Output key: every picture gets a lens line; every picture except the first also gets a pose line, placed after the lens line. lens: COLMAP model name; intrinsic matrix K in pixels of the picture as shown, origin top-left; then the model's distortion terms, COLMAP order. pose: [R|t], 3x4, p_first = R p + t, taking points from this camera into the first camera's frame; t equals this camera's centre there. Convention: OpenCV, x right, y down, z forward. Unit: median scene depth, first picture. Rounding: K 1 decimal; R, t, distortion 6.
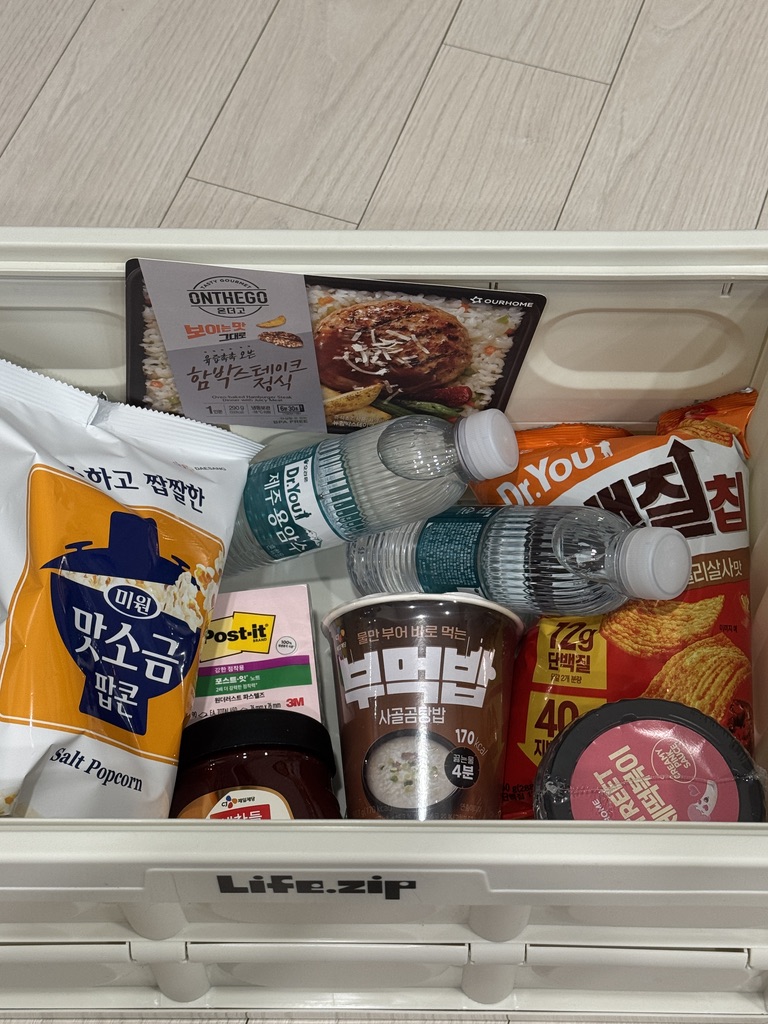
lens RADIAL K [[1637.3, 0, 380.9], [0, 1637.3, 505.5], [0, 0, 1]] dist [0.100186, 0.000000]
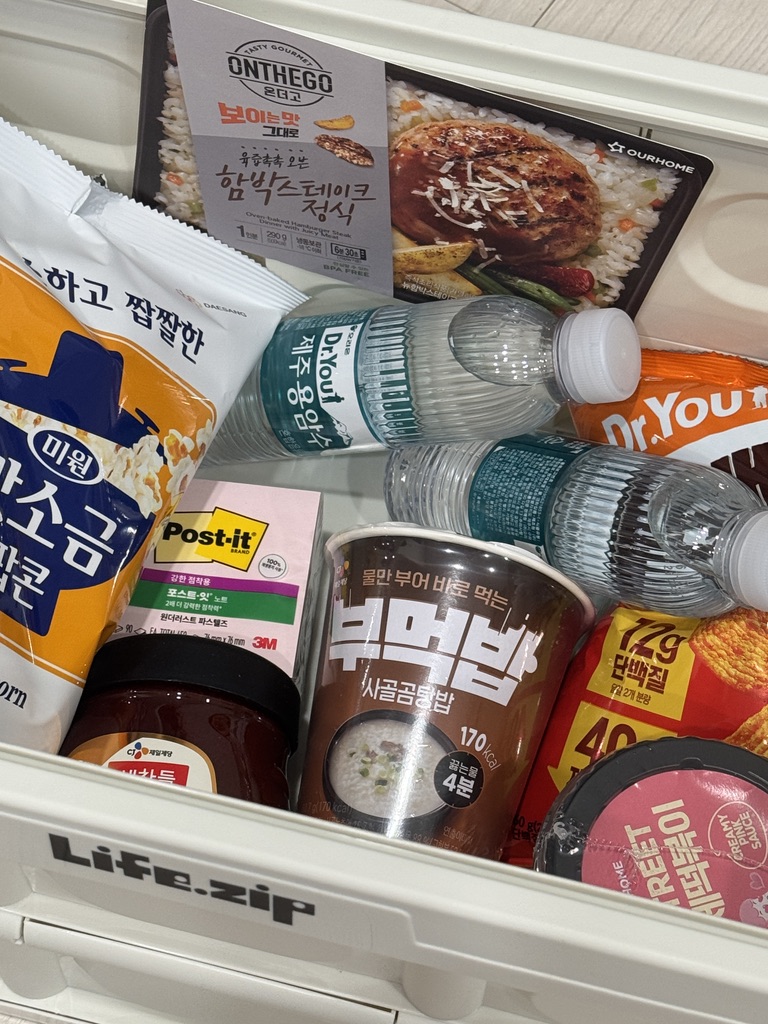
lens RADIAL K [[2076.0, 0, 385.5], [0, 2076.0, 518.6], [0, 0, 1]] dist [0.115889, 0.000000]
pose [[0.971857, 0.219106, -0.086528, 0.071311], [-0.216142, 0.975442, 0.042372, 0.014709], [0.093687, -0.022477, 0.995348, 0.080282]]
